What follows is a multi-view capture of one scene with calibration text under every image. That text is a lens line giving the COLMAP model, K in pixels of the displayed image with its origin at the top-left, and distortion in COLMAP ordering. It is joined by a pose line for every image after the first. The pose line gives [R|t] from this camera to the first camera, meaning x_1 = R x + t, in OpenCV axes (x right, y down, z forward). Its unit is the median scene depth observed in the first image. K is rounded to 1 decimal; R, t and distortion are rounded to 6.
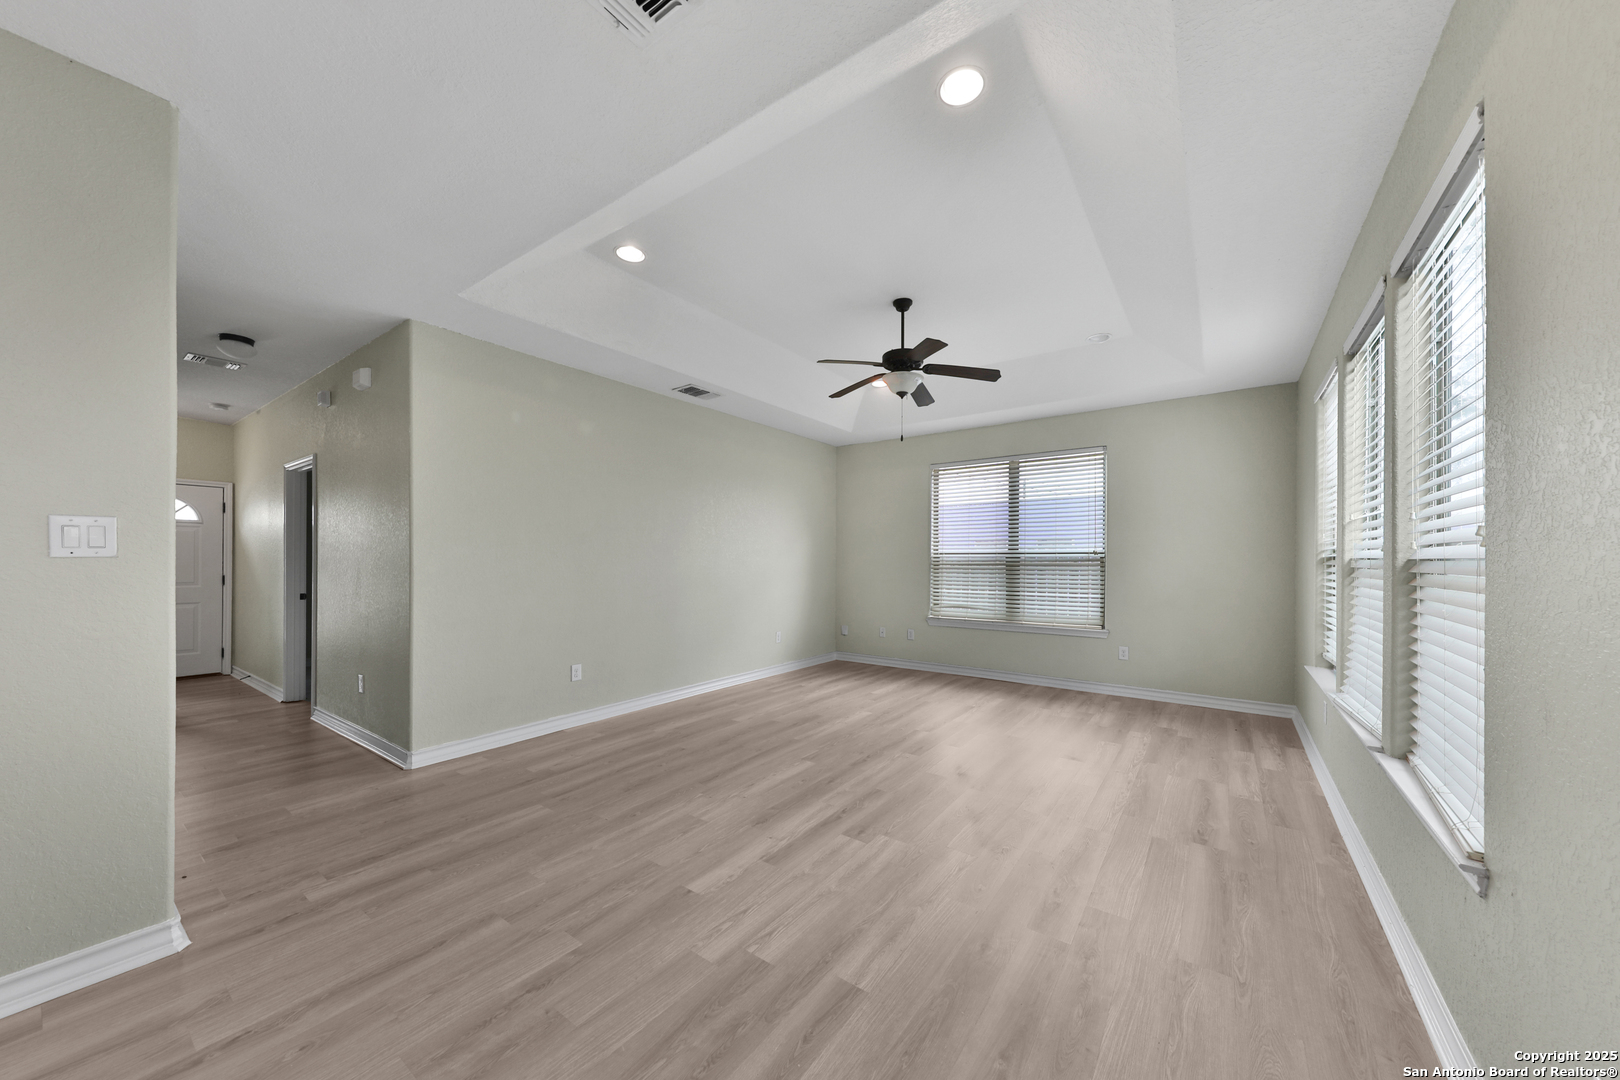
lens RADIAL K [[555.9, 0, 817.6], [0, 555.9, 567.7], [0, 0, 1]] dist [0.019540, -0.006391]
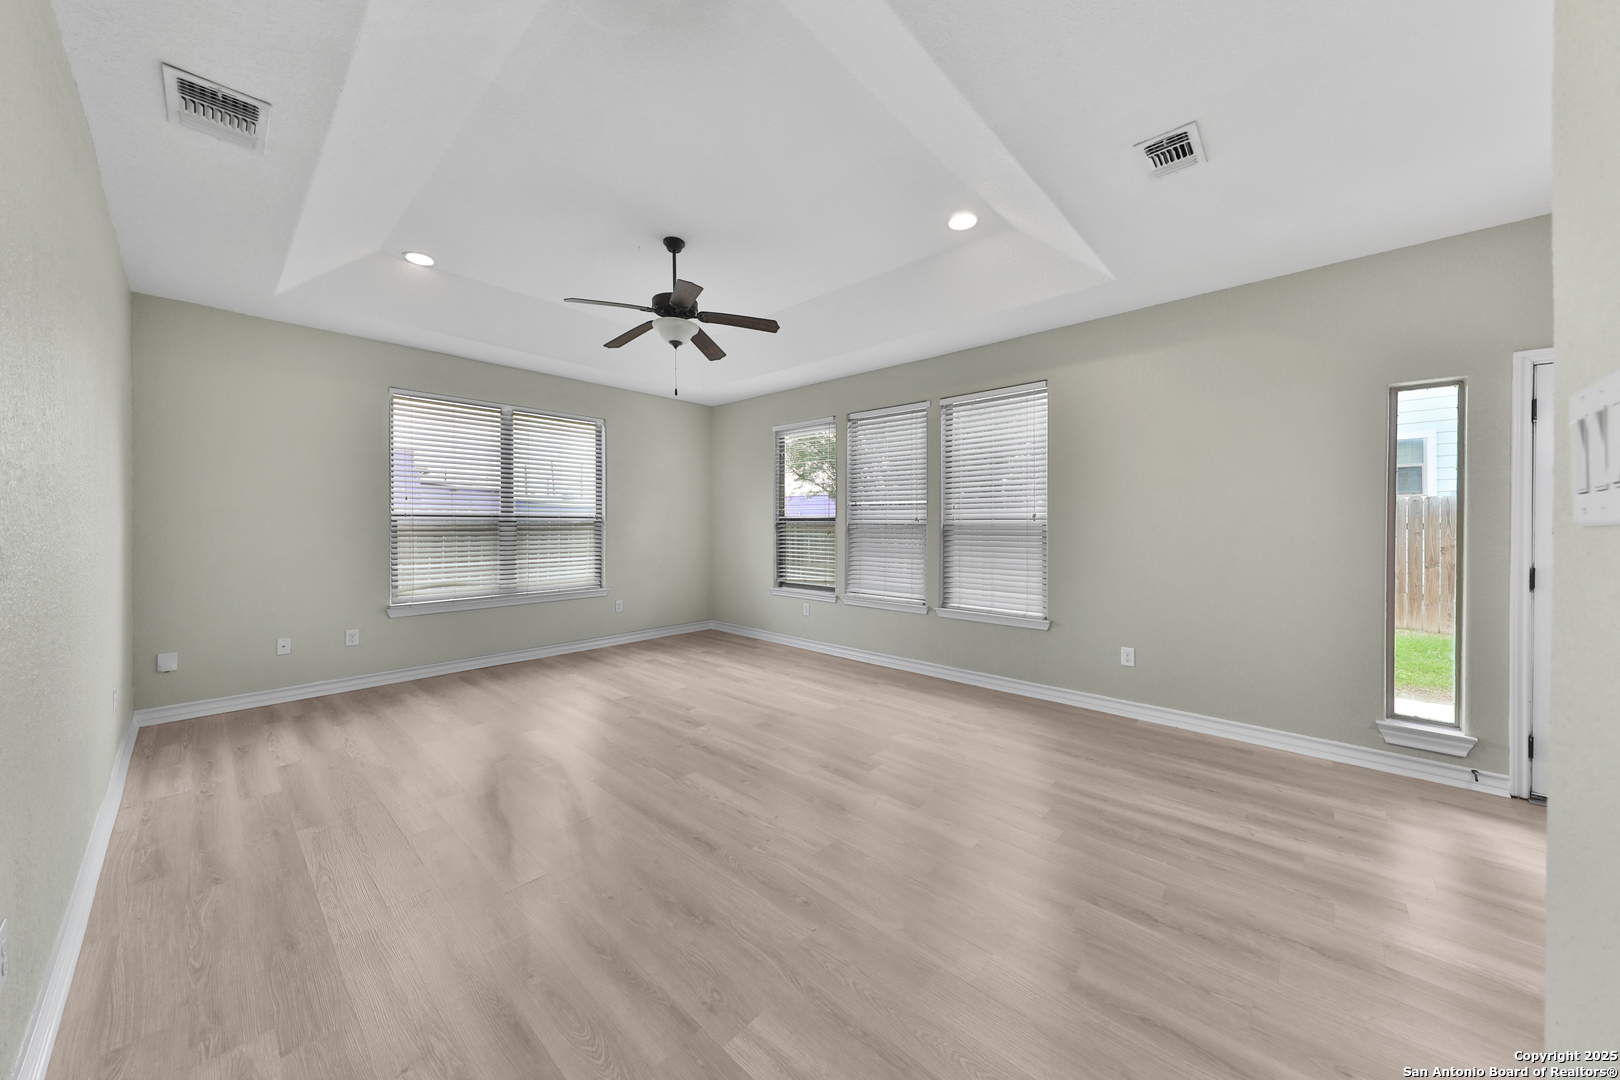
lens RADIAL K [[555.6, 0, 815.4], [0, 555.6, 521.6], [0, 0, 1]] dist [0.019333, -0.006699]
pose [[0.120567, 0.006577, 0.992683, -1.062193], [0.011783, 0.999898, -0.008056, -0.009717], [-0.992635, 0.012668, 0.120477, 0.959117]]
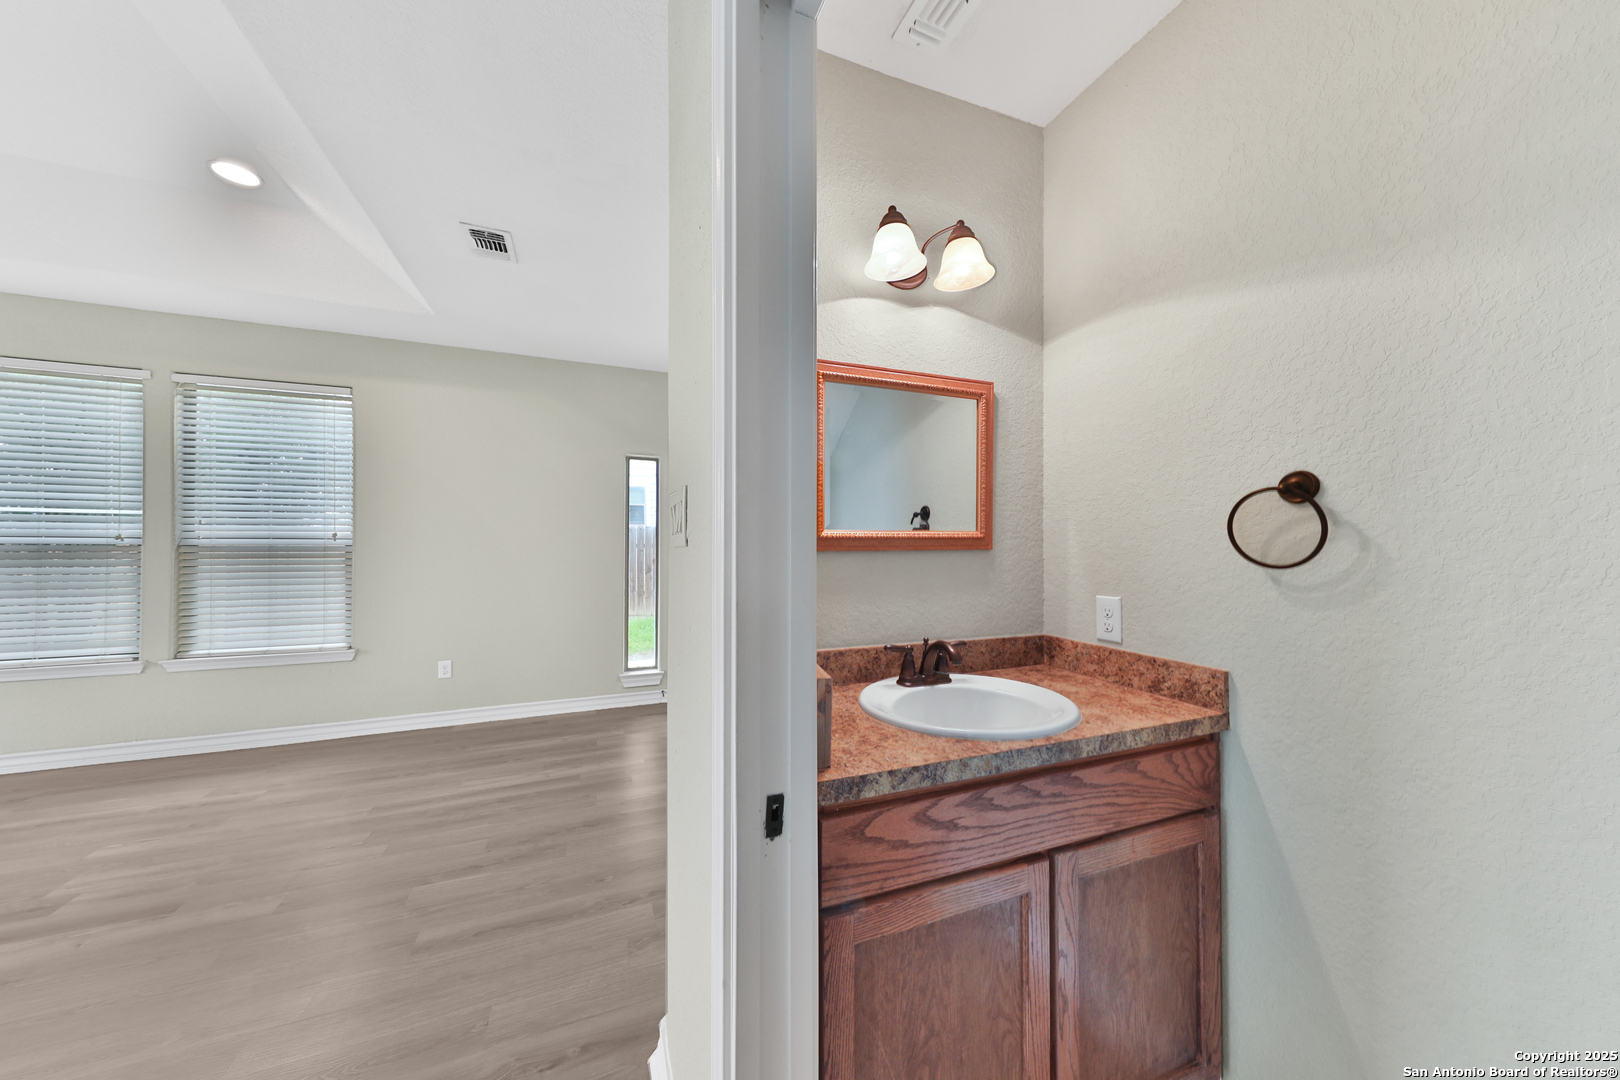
lens RADIAL K [[554.1, 0, 818.1], [0, 554.1, 552.2], [0, 0, 1]] dist [0.015390, -0.004860]
pose [[-0.842380, -0.006162, 0.538848, -1.204719], [0.007623, 0.999698, 0.023349, -0.012015], [-0.538830, 0.023776, -0.842079, 1.059412]]
